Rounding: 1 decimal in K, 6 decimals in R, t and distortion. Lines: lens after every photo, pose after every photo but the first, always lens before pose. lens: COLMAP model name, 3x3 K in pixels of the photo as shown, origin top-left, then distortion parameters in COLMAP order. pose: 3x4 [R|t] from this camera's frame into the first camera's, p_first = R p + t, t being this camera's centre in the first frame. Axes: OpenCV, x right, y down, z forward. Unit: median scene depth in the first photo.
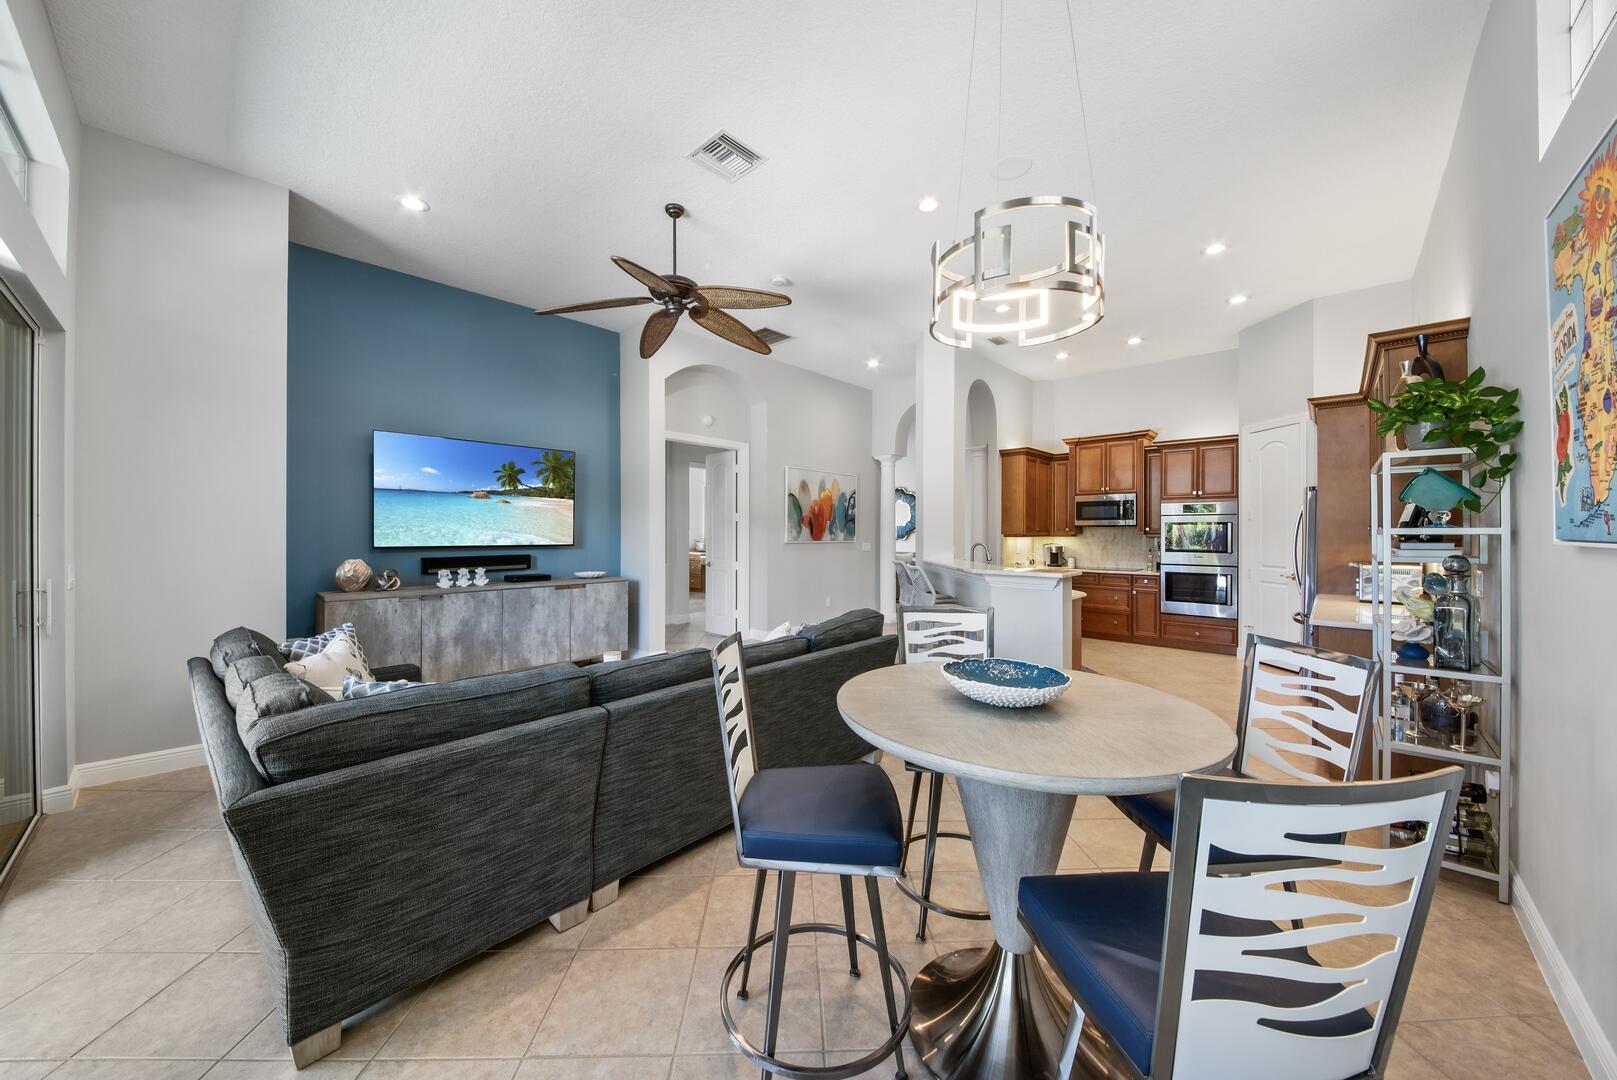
lens RADIAL K [[595.9, 0, 806.4], [0, 595.9, 552.0], [0, 0, 1]] dist [-0.000364, -0.014180]
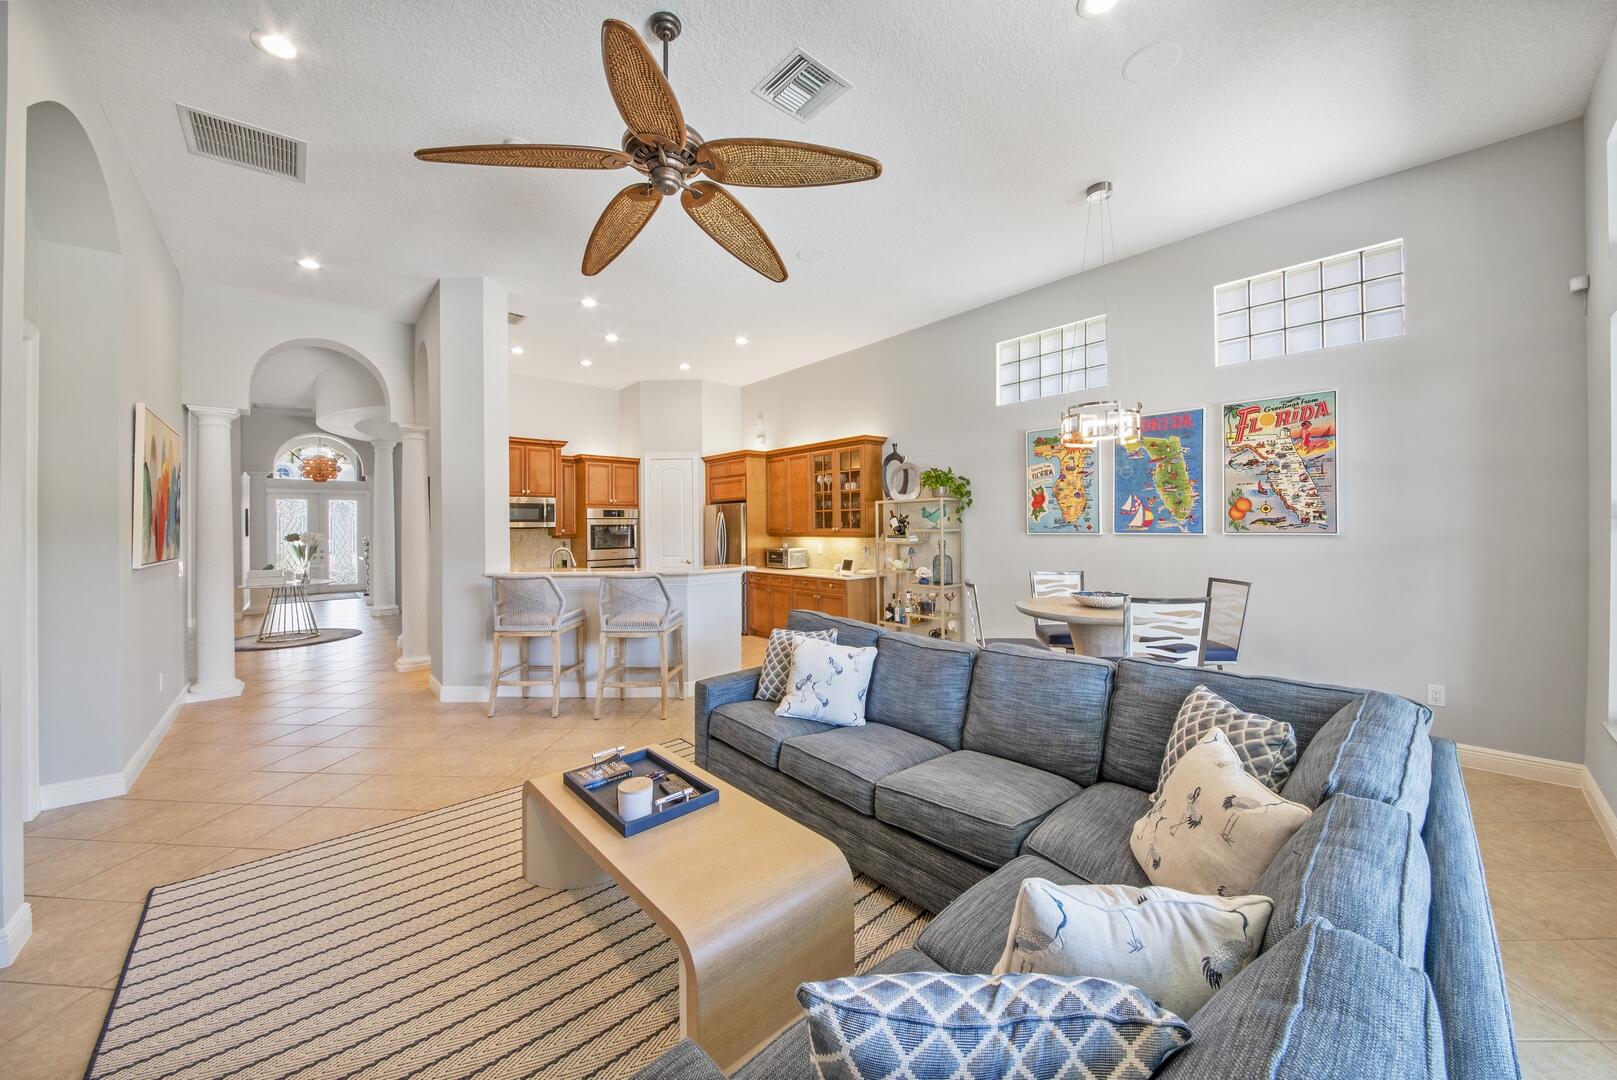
lens RADIAL K [[595.9, 0, 806.4], [0, 595.9, 552.0], [0, 0, 1]] dist [-0.000364, -0.014180]
pose [[0.105167, -0.041100, 0.993605, -0.511844], [0.044701, 0.998331, 0.036564, -0.020071], [-0.993449, 0.040569, 0.106829, 0.457811]]
